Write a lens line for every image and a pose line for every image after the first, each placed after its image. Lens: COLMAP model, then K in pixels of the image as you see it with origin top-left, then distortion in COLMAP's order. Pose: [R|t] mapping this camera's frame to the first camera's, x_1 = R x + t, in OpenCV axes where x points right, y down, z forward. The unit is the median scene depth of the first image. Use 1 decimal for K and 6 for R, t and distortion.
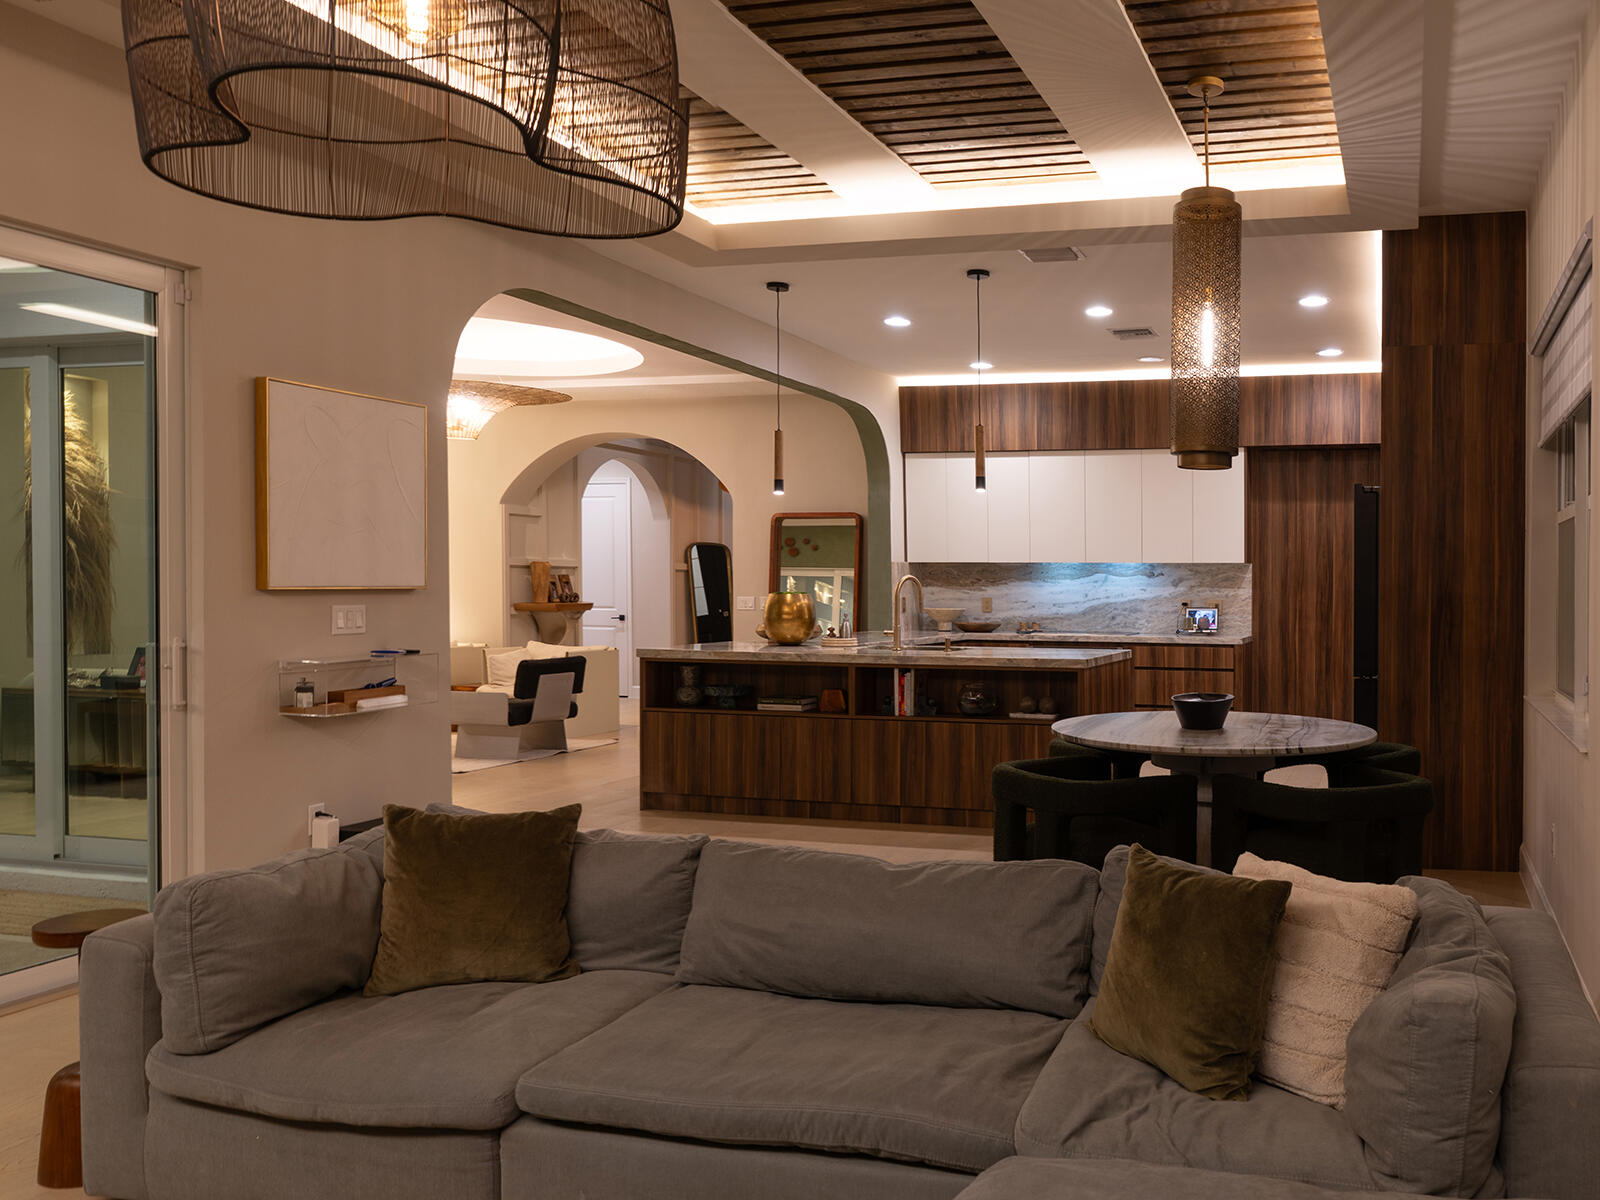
lens RADIAL K [[1709.4, 0, 802.5], [0, 1709.4, 598.7], [0, 0, 1]] dist [0.142112, 0.000000]
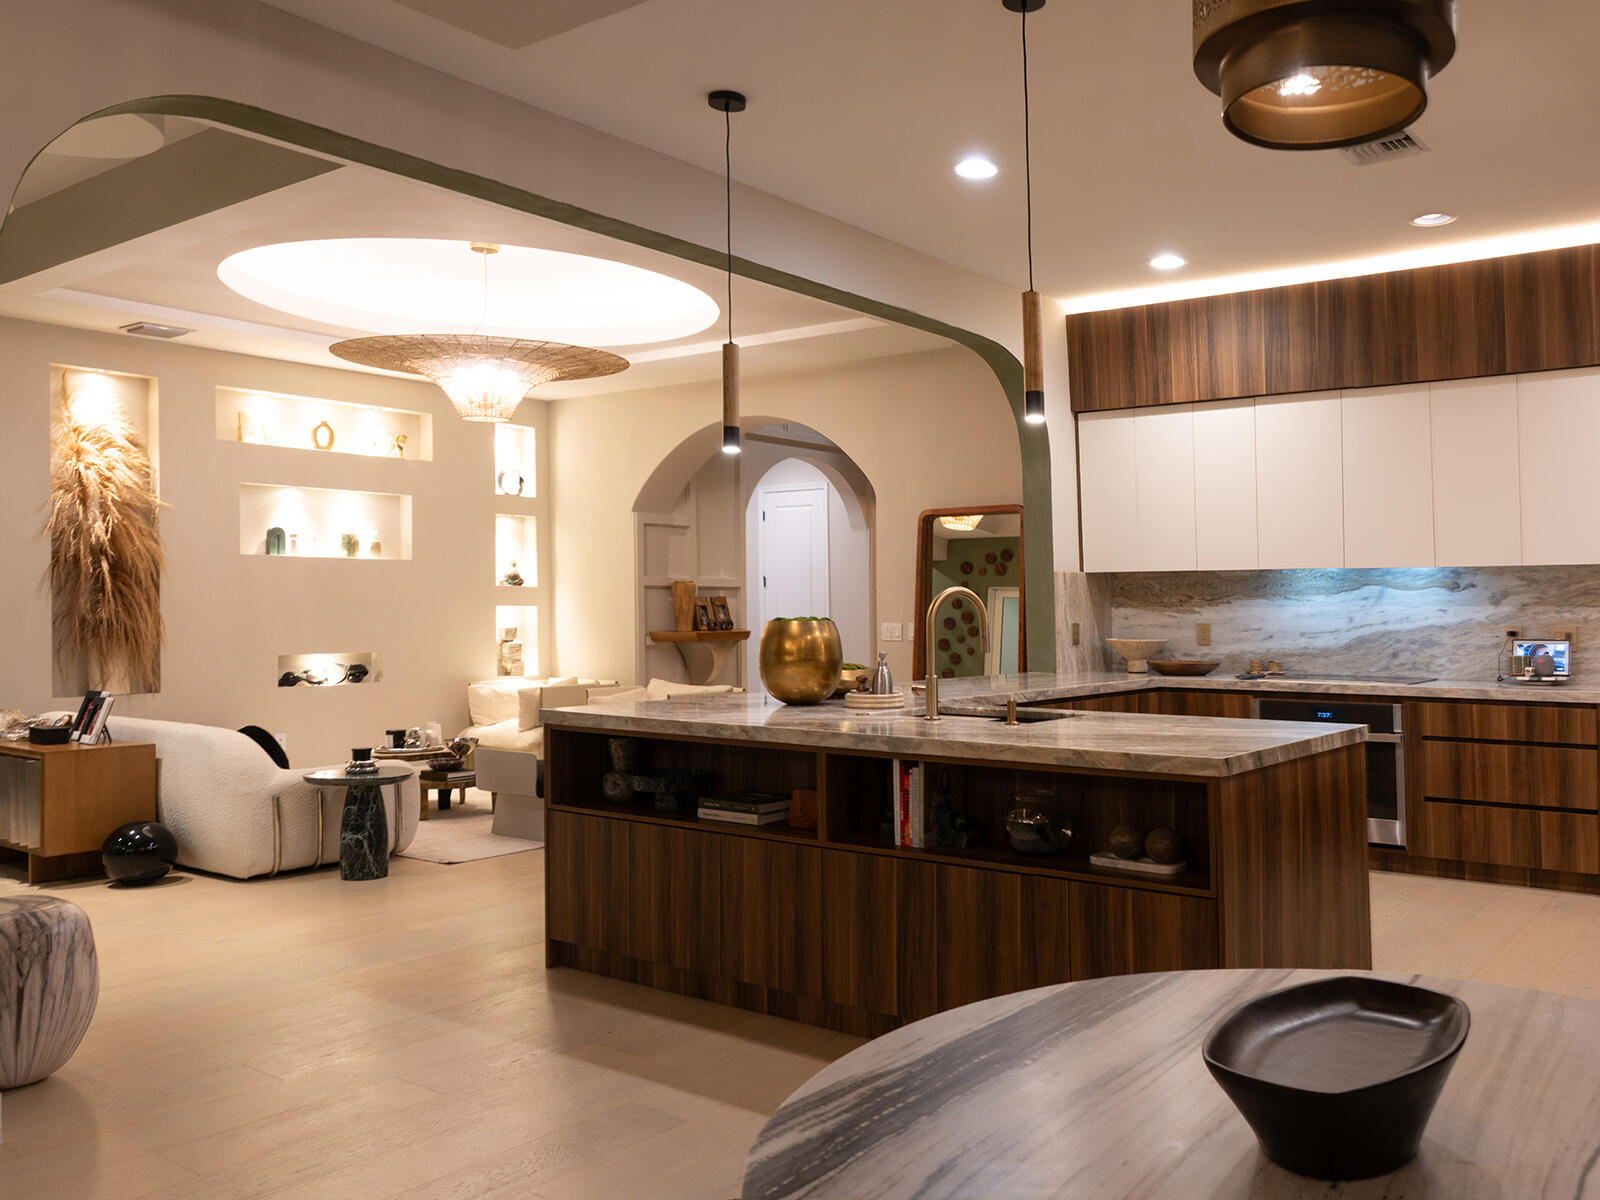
lens RADIAL K [[1509.8, 0, 798.9], [0, 1509.8, 617.3], [0, 0, 1]] dist [-0.001315, 0.000000]
pose [[0.965495, -0.005332, -0.260369, 0.113999], [0.004494, 0.999983, -0.003815, -0.001587], [0.260384, 0.002513, 0.965502, 0.406124]]
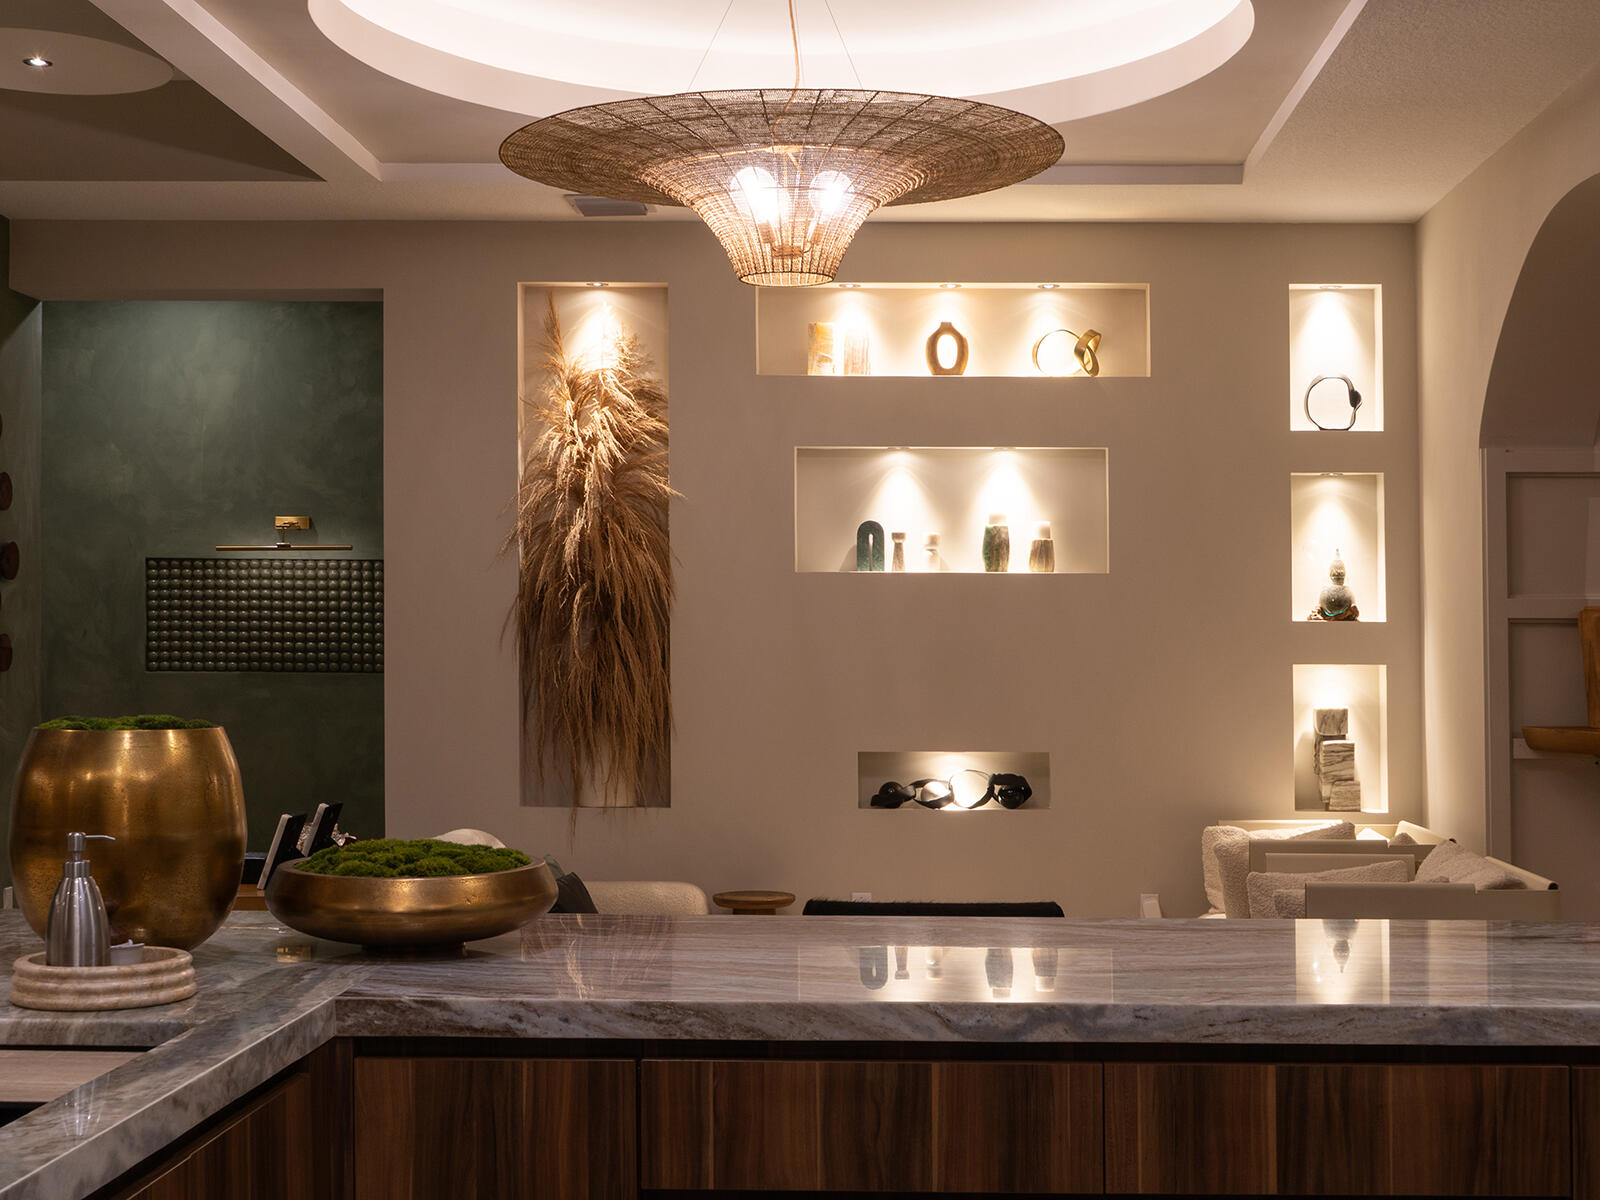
lens RADIAL K [[2241.0, 0, 799.8], [0, 2241.0, 607.6], [0, 0, 1]] dist [0.016576, 0.000000]
pose [[0.352075, -0.024308, -0.935656, 0.264440], [-0.007055, 0.999565, -0.028623, -0.009820], [0.935945, 0.016678, 0.351750, 0.893585]]
